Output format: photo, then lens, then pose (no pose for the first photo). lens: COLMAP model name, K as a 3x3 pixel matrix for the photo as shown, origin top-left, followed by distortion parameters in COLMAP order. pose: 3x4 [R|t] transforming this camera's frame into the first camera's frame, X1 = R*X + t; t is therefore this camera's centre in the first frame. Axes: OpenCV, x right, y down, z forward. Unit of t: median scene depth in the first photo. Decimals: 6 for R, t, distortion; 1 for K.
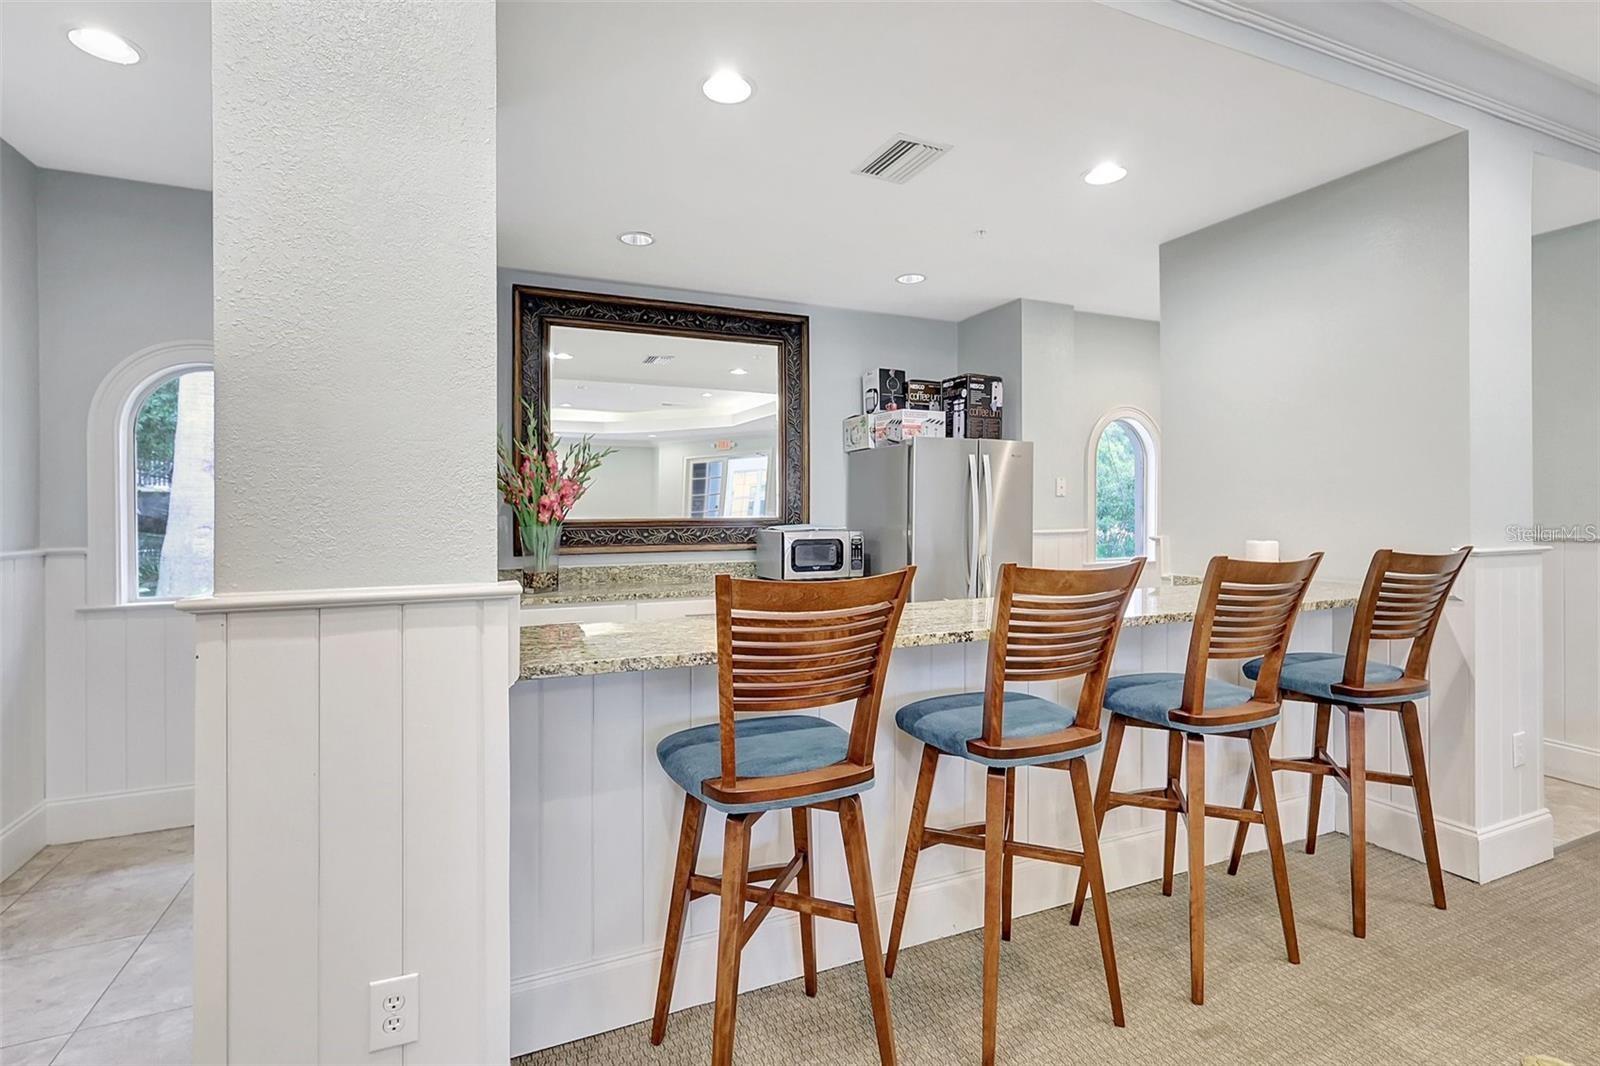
lens RADIAL K [[751.6, 0, 790.9], [0, 751.6, 526.2], [0, 0, 1]] dist [-0.000600, 0.000852]
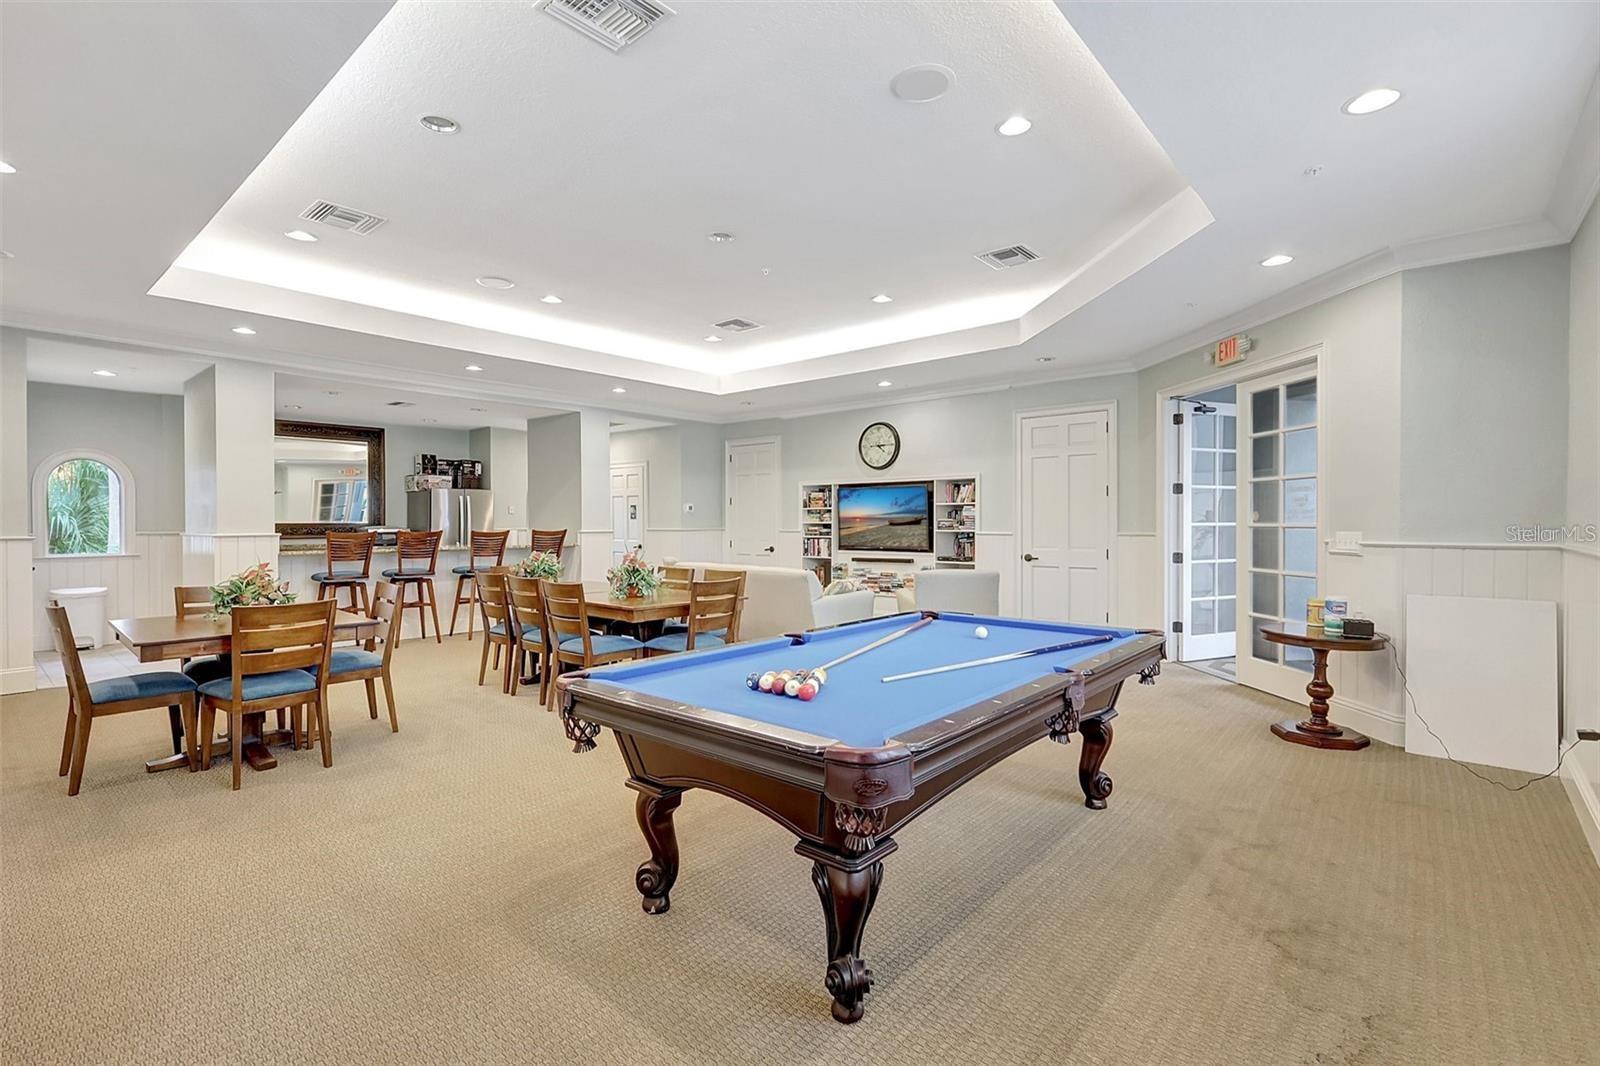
lens RADIAL K [[751.6, 0, 796.7], [0, 751.6, 519.0], [0, 0, 1]] dist [-0.000600, 0.000852]
pose [[0.907252, 0.007365, 0.420524, 0.192174], [0.003335, 0.999689, -0.024702, 0.036062], [-0.420575, 0.023813, 0.906945, -1.459086]]
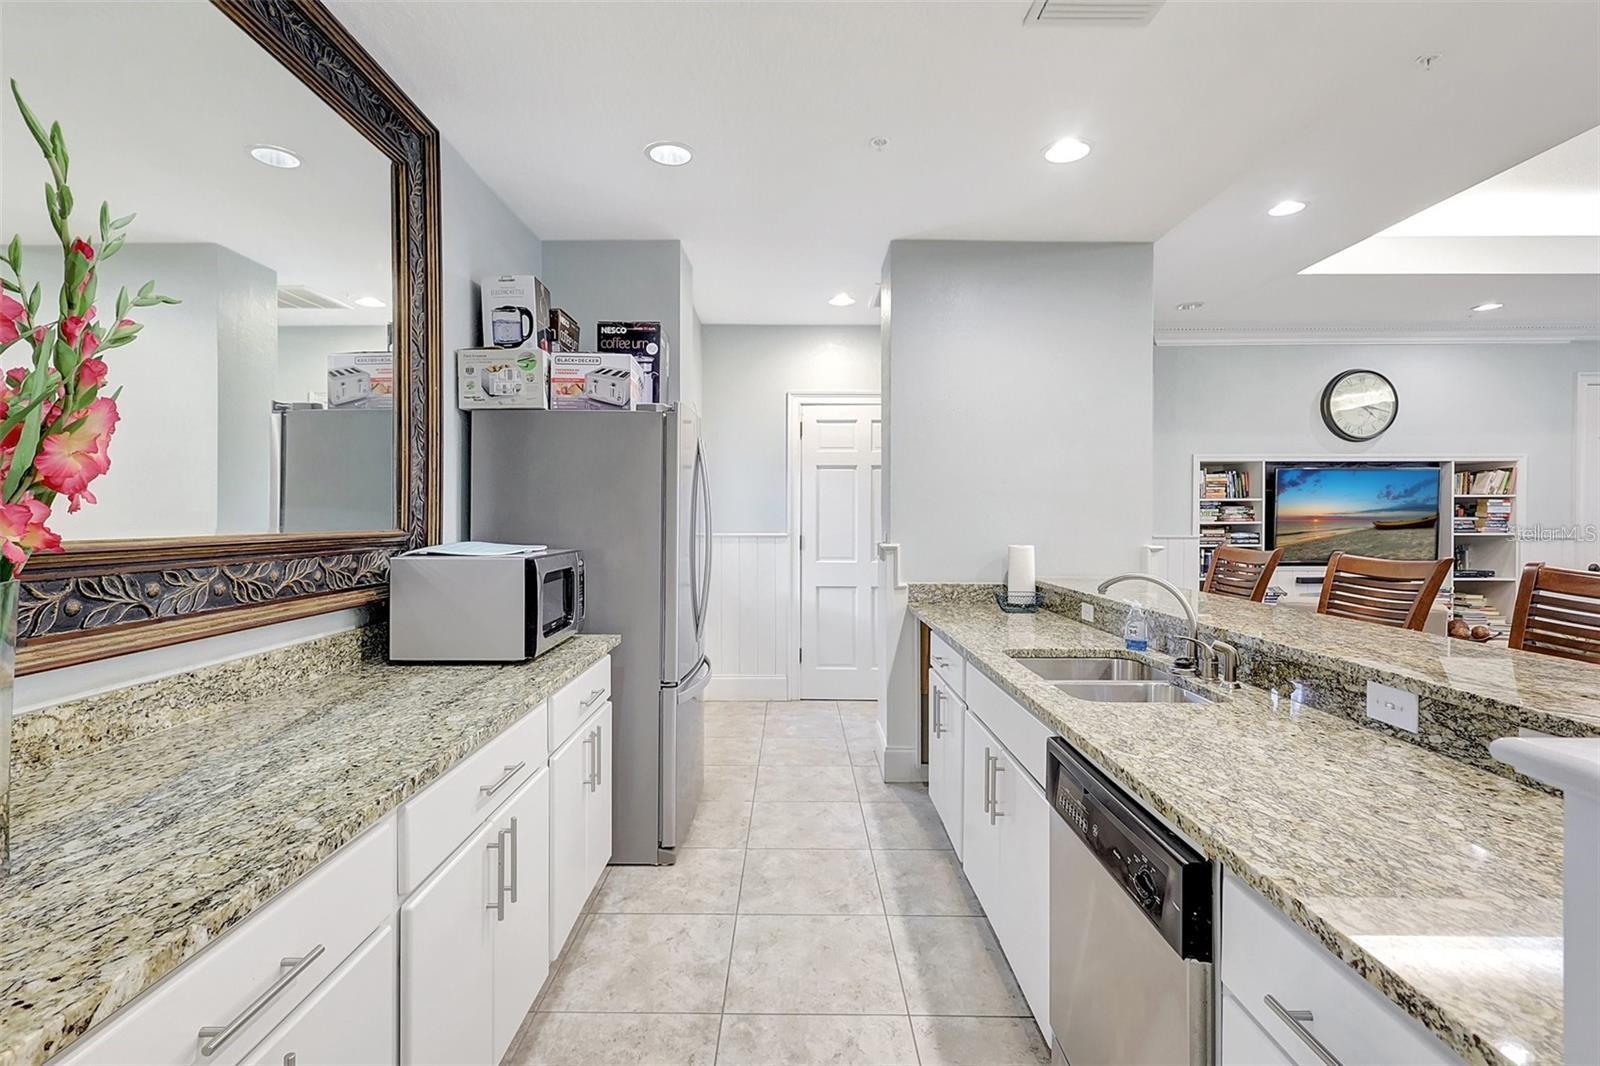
lens RADIAL K [[751.6, 0, 796.3], [0, 751.6, 526.6], [0, 0, 1]] dist [-0.000600, 0.000852]
pose [[0.405181, -0.005429, 0.914220, -0.347051], [0.015211, 0.999884, -0.000804, -0.009524], [-0.914110, 0.014232, 0.405217, 0.587152]]
